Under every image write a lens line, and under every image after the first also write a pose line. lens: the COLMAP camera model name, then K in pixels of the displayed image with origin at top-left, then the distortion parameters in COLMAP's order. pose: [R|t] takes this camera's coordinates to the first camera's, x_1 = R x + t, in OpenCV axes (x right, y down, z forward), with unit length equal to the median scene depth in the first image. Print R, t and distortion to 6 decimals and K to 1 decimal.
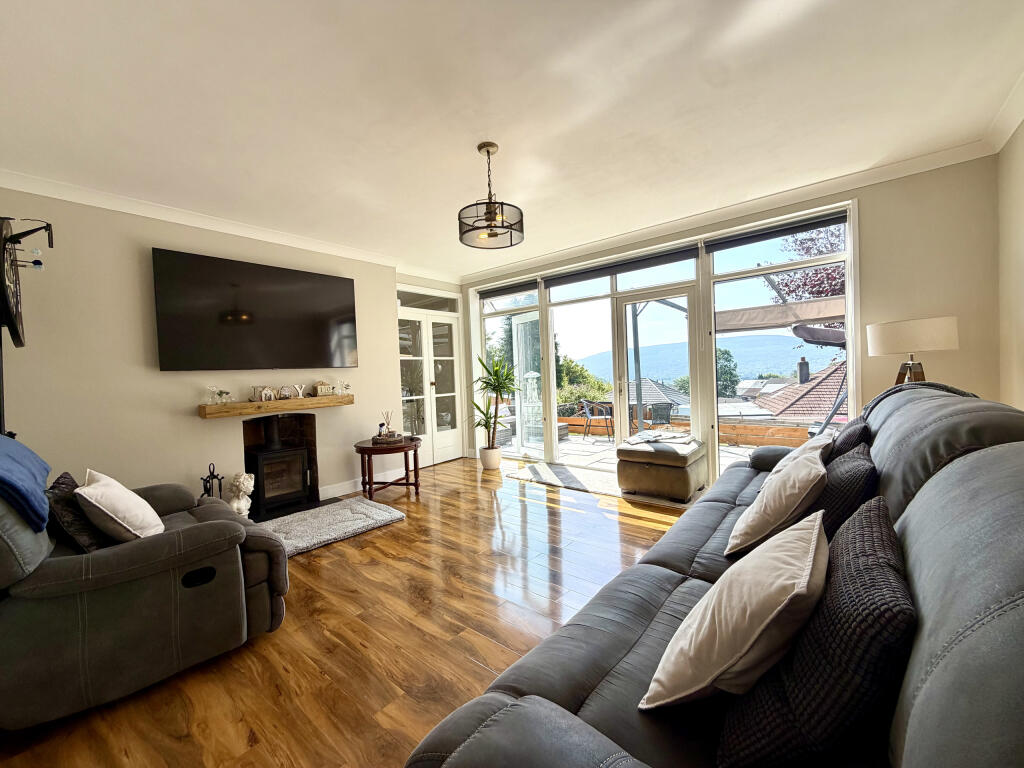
lens RADIAL K [[412.5, 0, 512.0], [0, 412.5, 384.0], [0, 0, 1]] dist [0.029896, 0.000008]
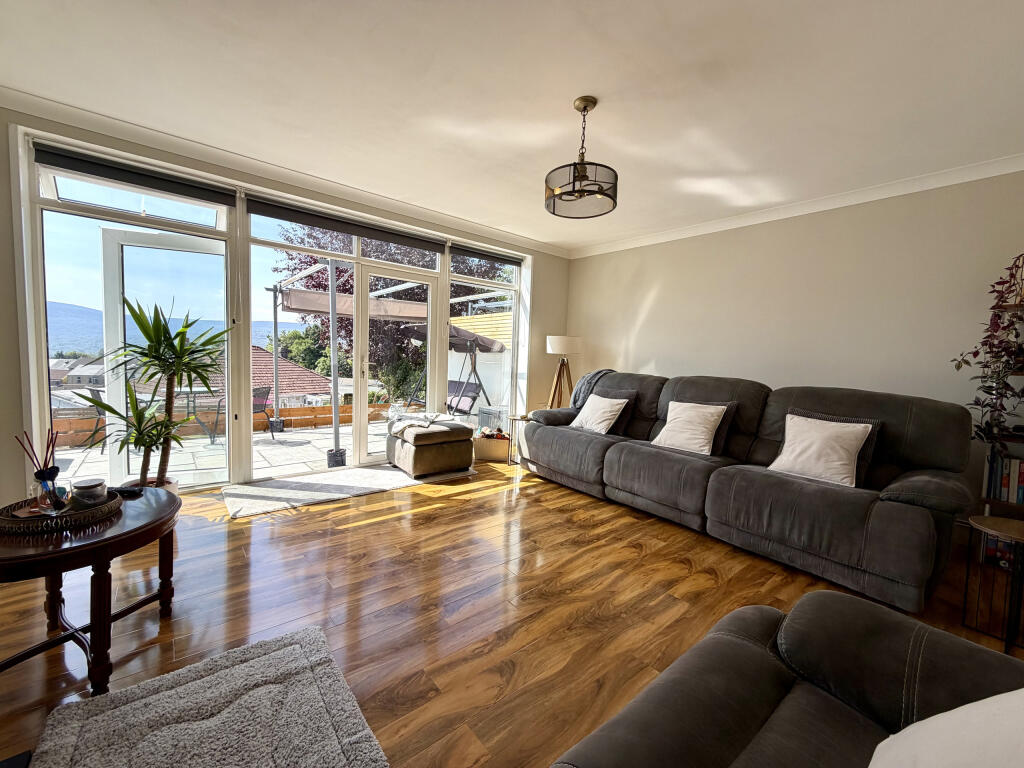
lens RADIAL K [[412.5, 0, 512.0], [0, 412.5, 384.0], [0, 0, 1]] dist [0.029896, 0.000008]
pose [[0.169945, -0.024401, 0.985151, -0.638658], [-0.032139, 0.999024, 0.030289, 0.008459], [-0.984929, -0.036809, 0.168995, 0.642757]]
